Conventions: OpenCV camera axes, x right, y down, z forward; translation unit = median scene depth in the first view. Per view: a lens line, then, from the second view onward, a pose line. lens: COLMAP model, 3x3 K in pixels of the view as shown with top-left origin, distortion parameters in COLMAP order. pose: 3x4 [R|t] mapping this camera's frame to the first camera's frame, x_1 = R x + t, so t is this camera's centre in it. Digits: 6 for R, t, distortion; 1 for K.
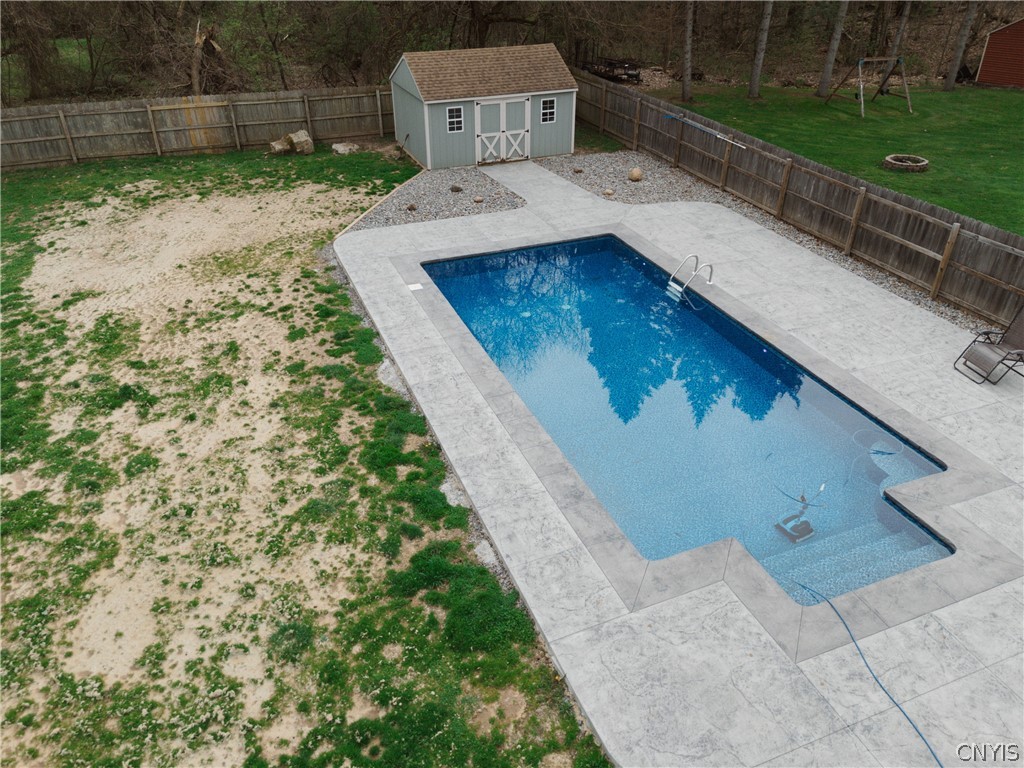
lens RADIAL K [[754.6, 0, 512.0], [0, 754.6, 384.0], [0, 0, 1]] dist [0.063573, -0.056049]
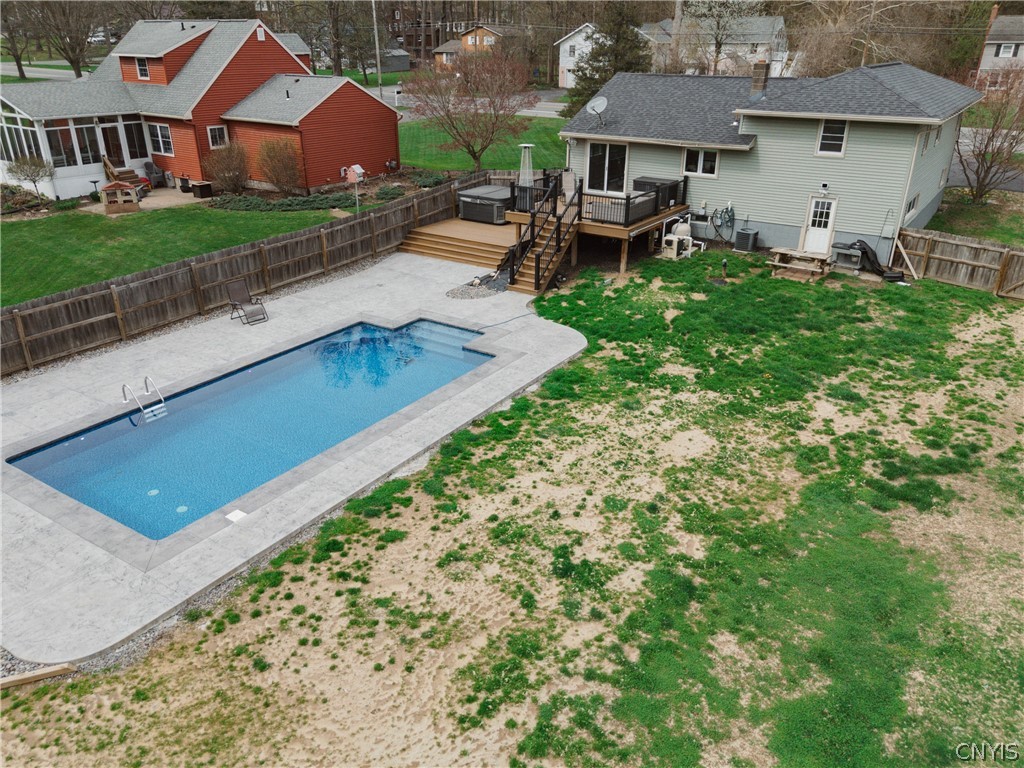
lens RADIAL K [[758.2, 0, 510.3], [0, 758.2, 385.1], [0, 0, 1]] dist [0.070573, -0.063416]
pose [[-0.563354, -0.345059, 0.750711, -1.047640], [0.434454, 0.649136, 0.624397, -0.733790], [-0.702768, 0.677906, -0.215781, 1.041350]]
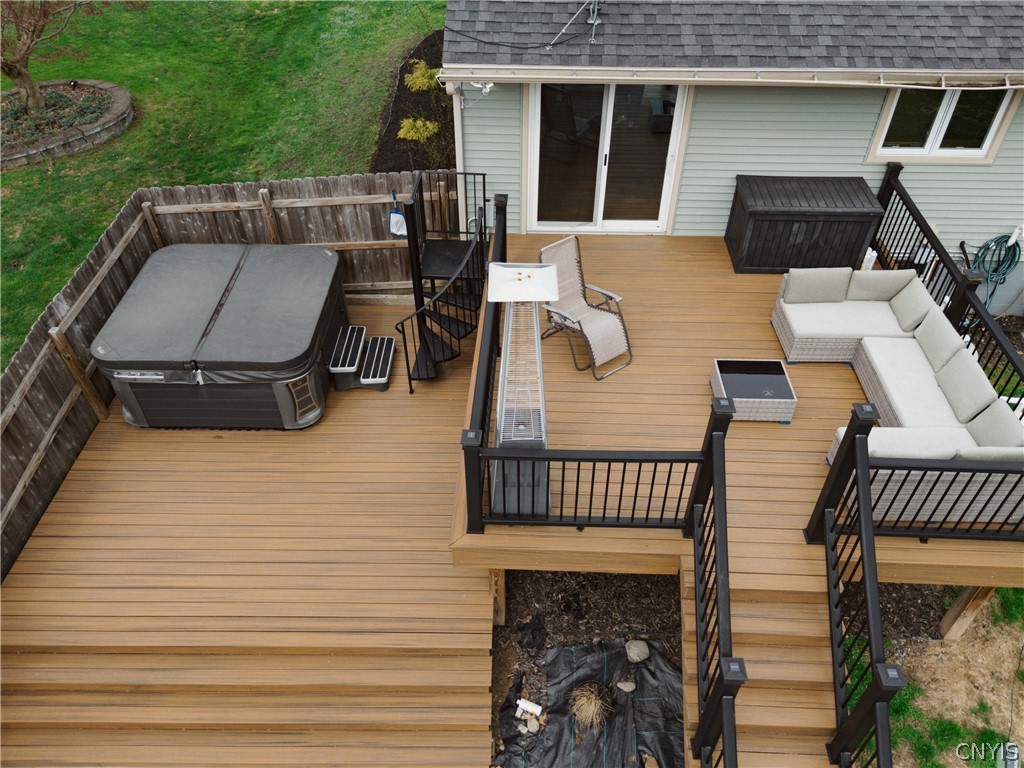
lens RADIAL K [[758.2, 0, 510.3], [0, 758.2, 385.1], [0, 0, 1]] dist [0.070573, -0.063416]
pose [[-0.918921, -0.267792, 0.289604, 0.547092], [0.206410, 0.299190, 0.931601, -0.208740], [-0.336122, 0.915845, -0.219657, 0.278803]]
